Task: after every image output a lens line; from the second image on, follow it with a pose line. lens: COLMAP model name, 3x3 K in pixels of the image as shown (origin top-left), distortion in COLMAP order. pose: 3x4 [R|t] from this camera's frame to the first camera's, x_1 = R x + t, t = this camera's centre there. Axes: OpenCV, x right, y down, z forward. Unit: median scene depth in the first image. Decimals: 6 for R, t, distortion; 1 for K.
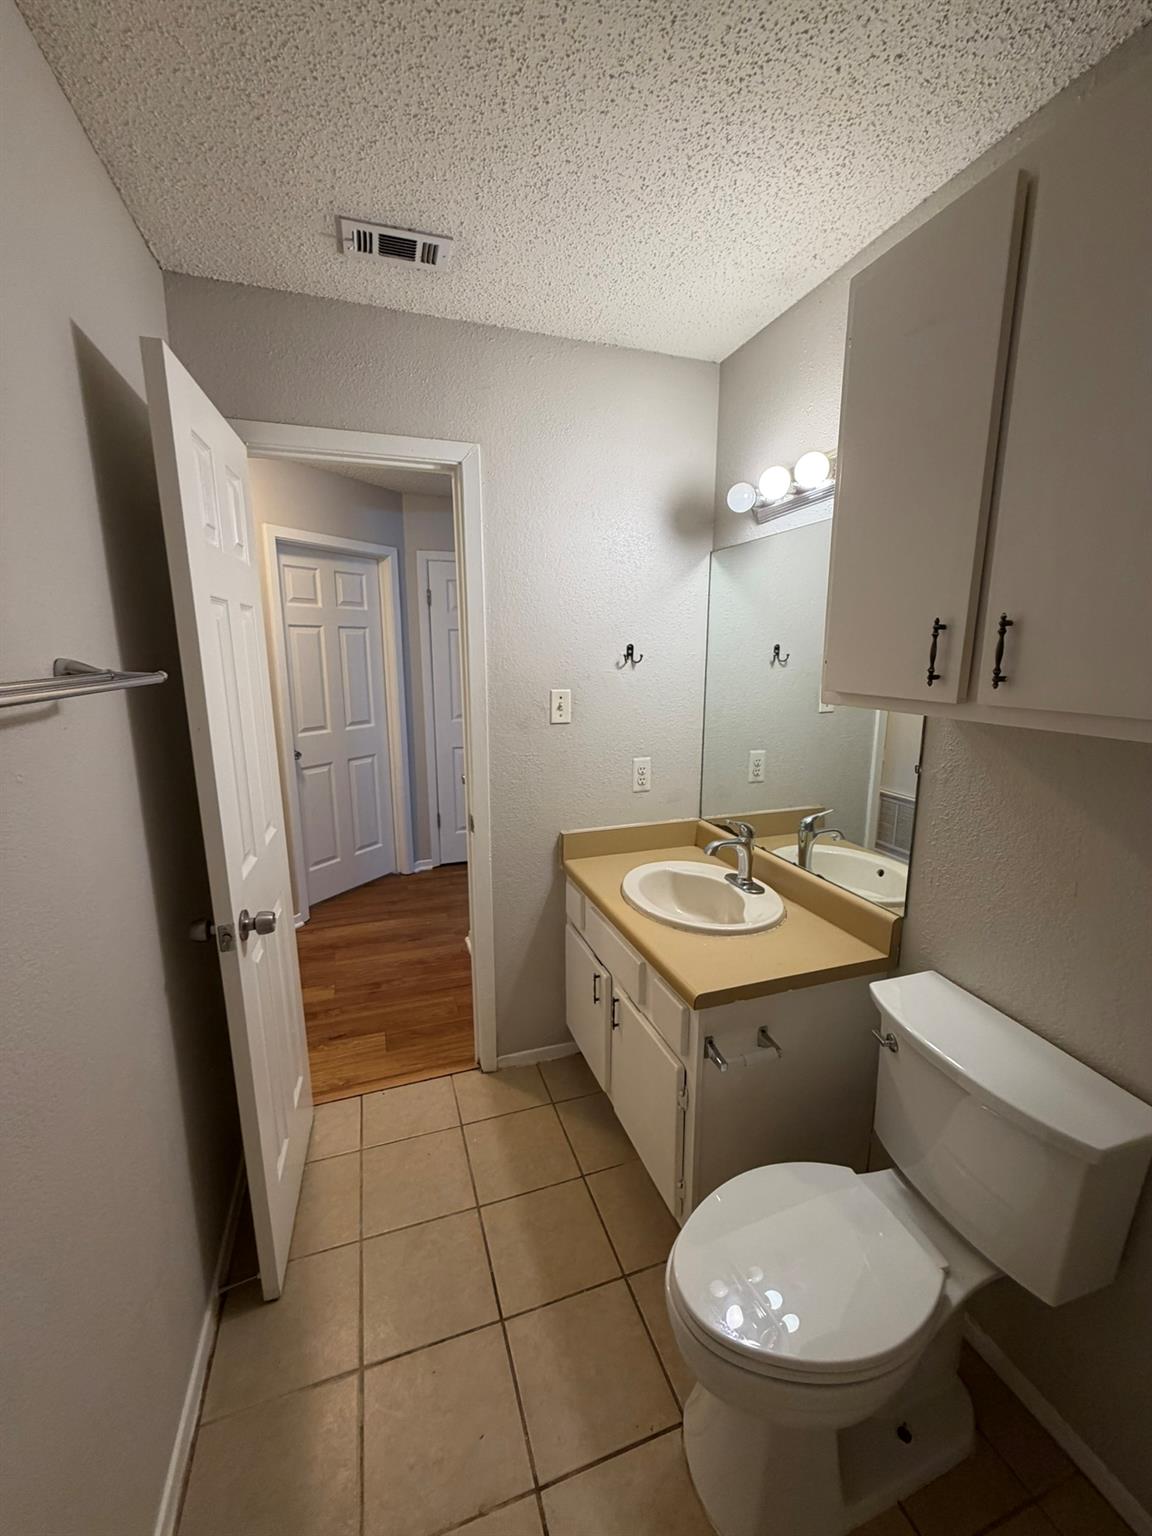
lens RADIAL K [[620.9, 0, 575.6], [0, 620.9, 767.7], [0, 0, 1]] dist [0.003335, 0.000840]
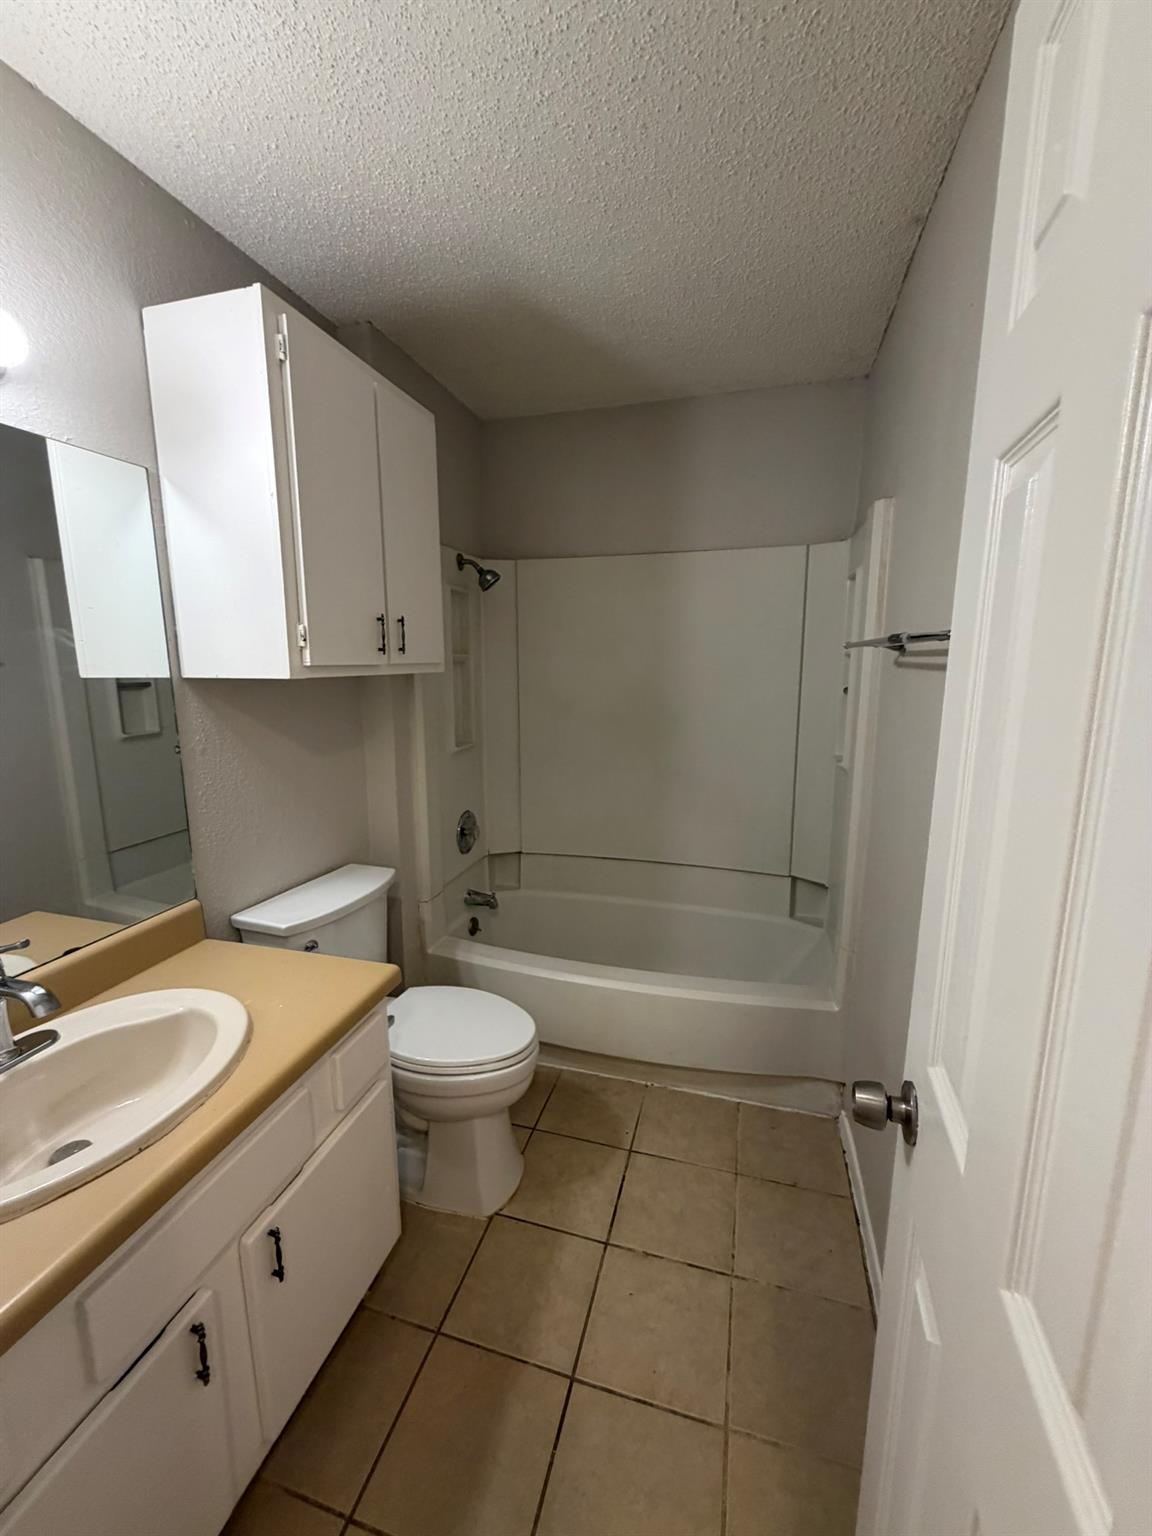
lens RADIAL K [[620.9, 0, 575.2], [0, 620.9, 762.4], [0, 0, 1]] dist [0.003335, 0.000840]
pose [[-0.818753, -0.105248, 0.564417, -0.607327], [0.107354, 0.937654, 0.330575, -0.271214], [-0.564020, 0.331251, -0.756408, 1.569535]]
